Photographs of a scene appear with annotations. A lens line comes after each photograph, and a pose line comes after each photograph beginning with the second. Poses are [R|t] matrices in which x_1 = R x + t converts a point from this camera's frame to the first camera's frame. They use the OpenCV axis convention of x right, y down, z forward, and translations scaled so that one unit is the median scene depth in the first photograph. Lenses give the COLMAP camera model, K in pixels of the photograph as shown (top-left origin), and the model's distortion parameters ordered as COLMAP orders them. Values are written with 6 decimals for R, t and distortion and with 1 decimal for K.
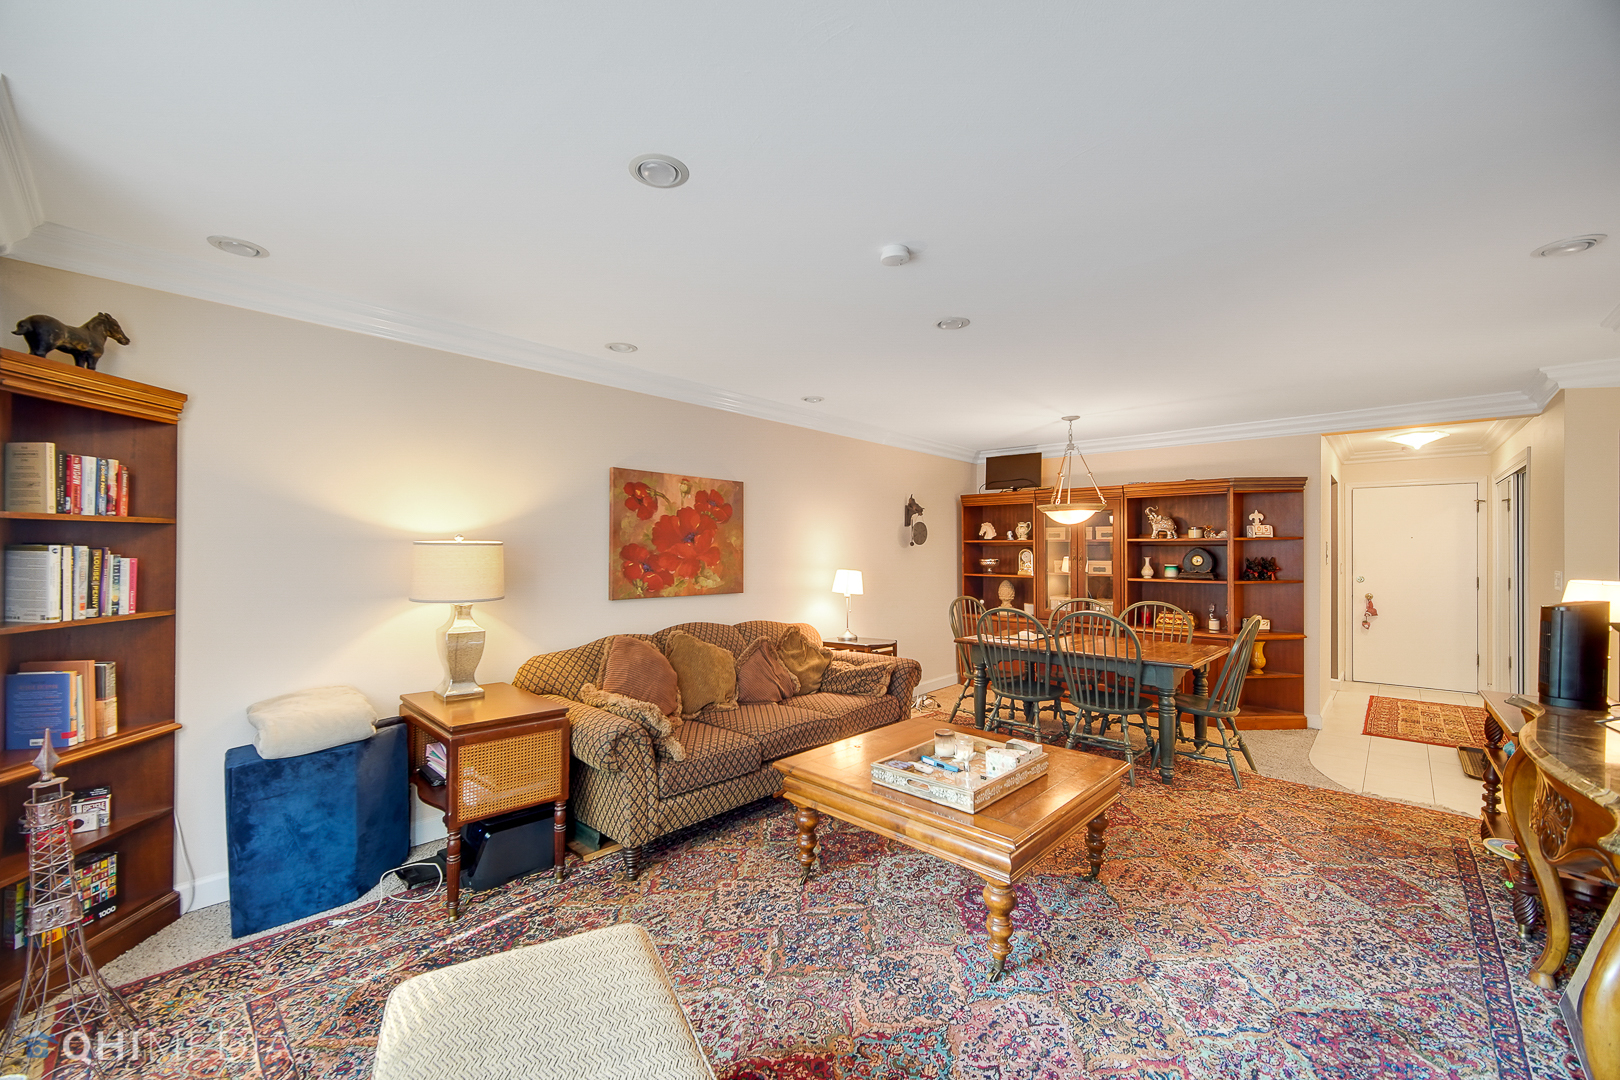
lens RADIAL K [[642.7, 0, 780.8], [0, 642.7, 548.5], [0, 0, 1]] dist [-0.001437, 0.001375]
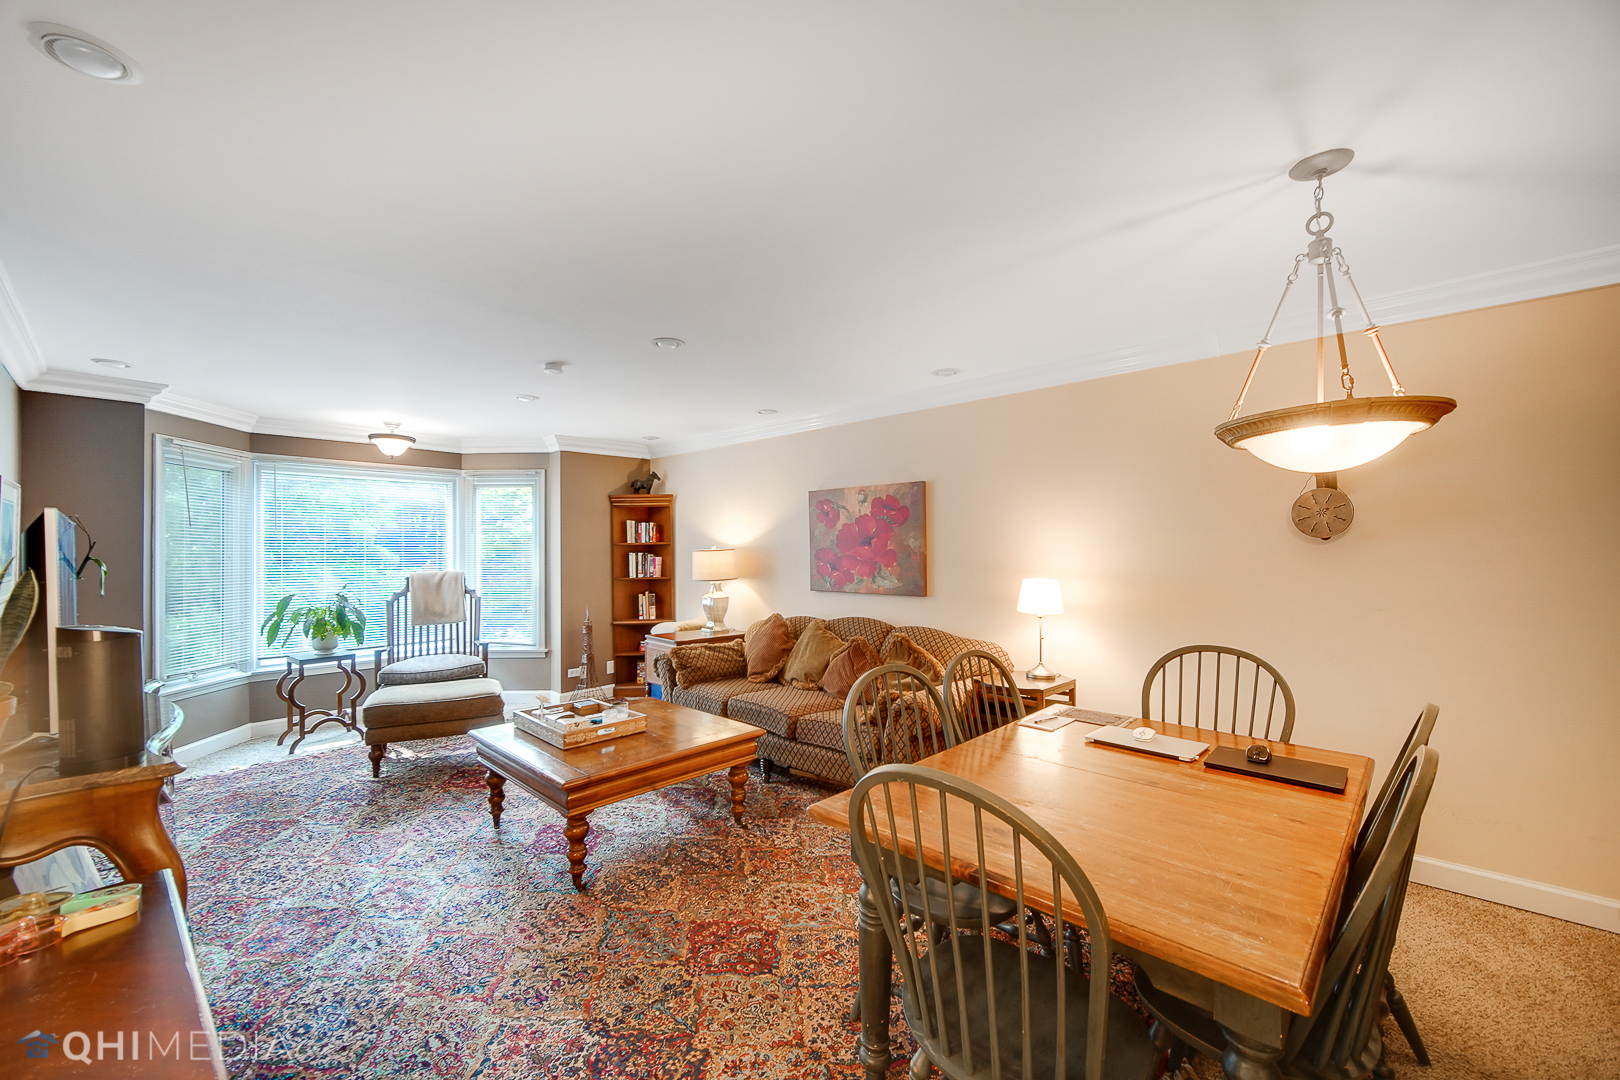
lens RADIAL K [[651.5, 0, 803.9], [0, 651.5, 538.1], [0, 0, 1]] dist [0.001288, -0.000316]
pose [[0.001462, -0.029444, -0.999565, 1.043535], [0.005299, 0.999553, -0.029436, 0.010516], [0.999985, -0.005254, 0.001617, 0.943131]]
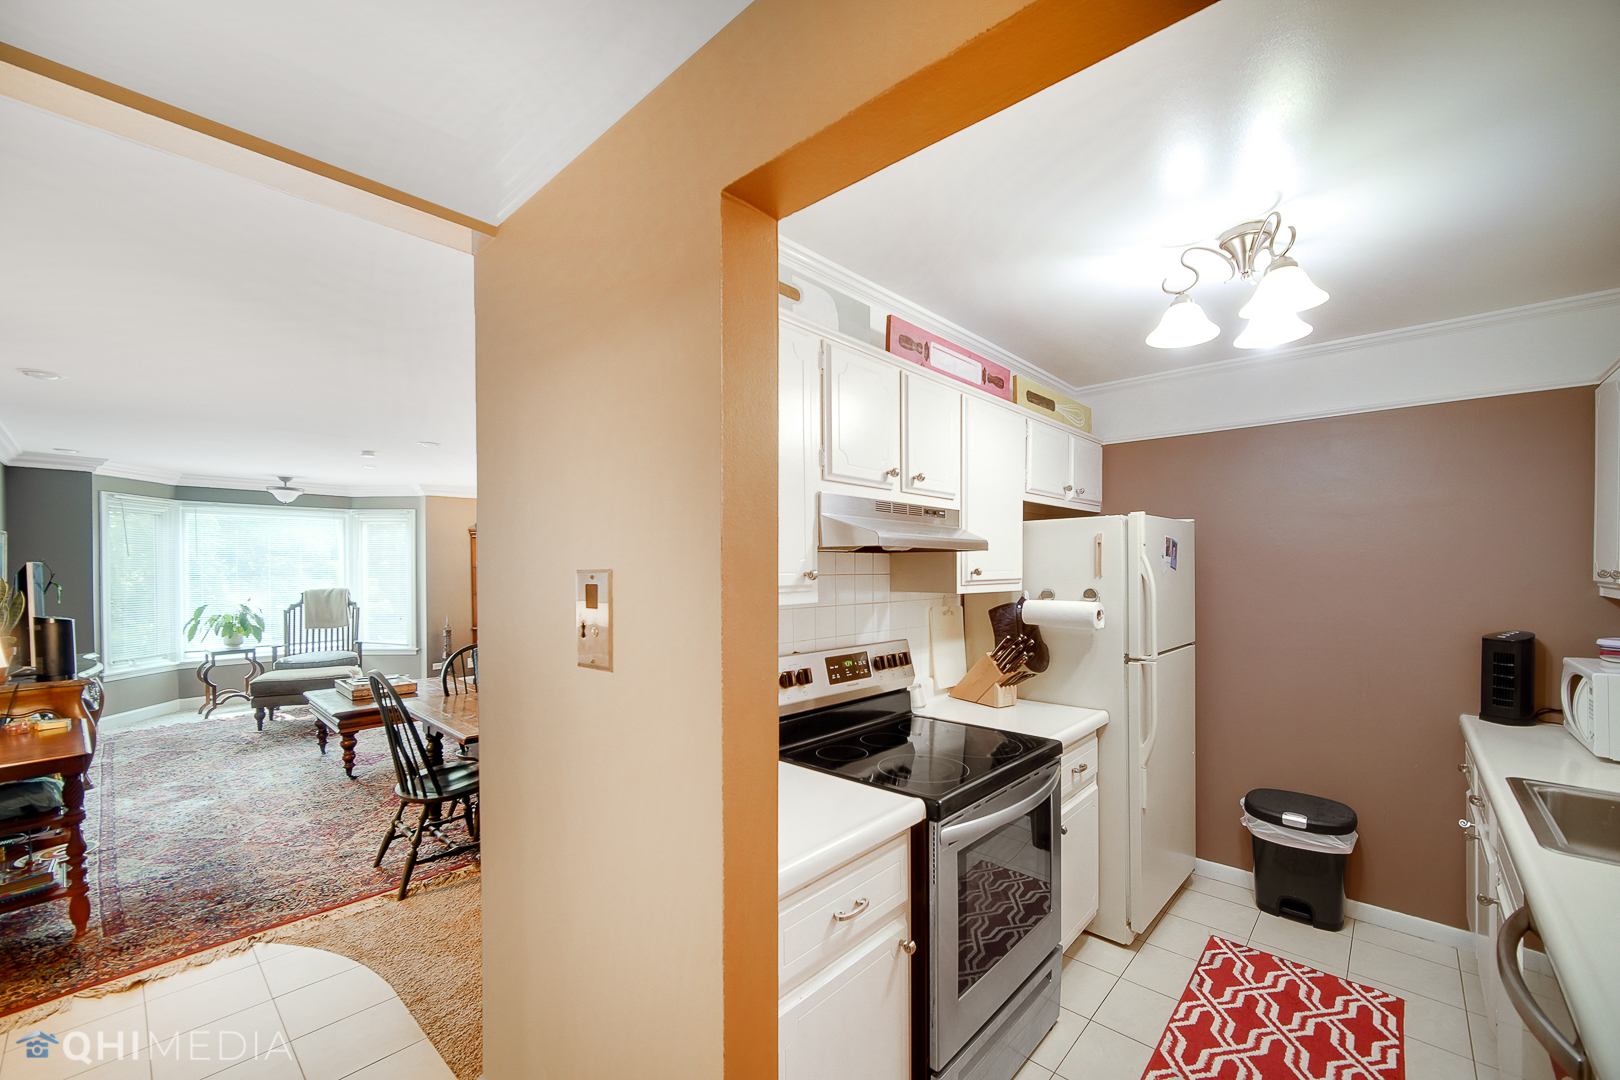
lens RADIAL K [[642.7, 0, 792.1], [0, 642.7, 567.8], [0, 0, 1]] dist [-0.001437, 0.001375]
pose [[0.019012, -0.007805, -0.999789, 1.636553], [0.000211, 0.999970, -0.007802, -0.012524], [0.999819, -0.000062, 0.019013, 1.613795]]
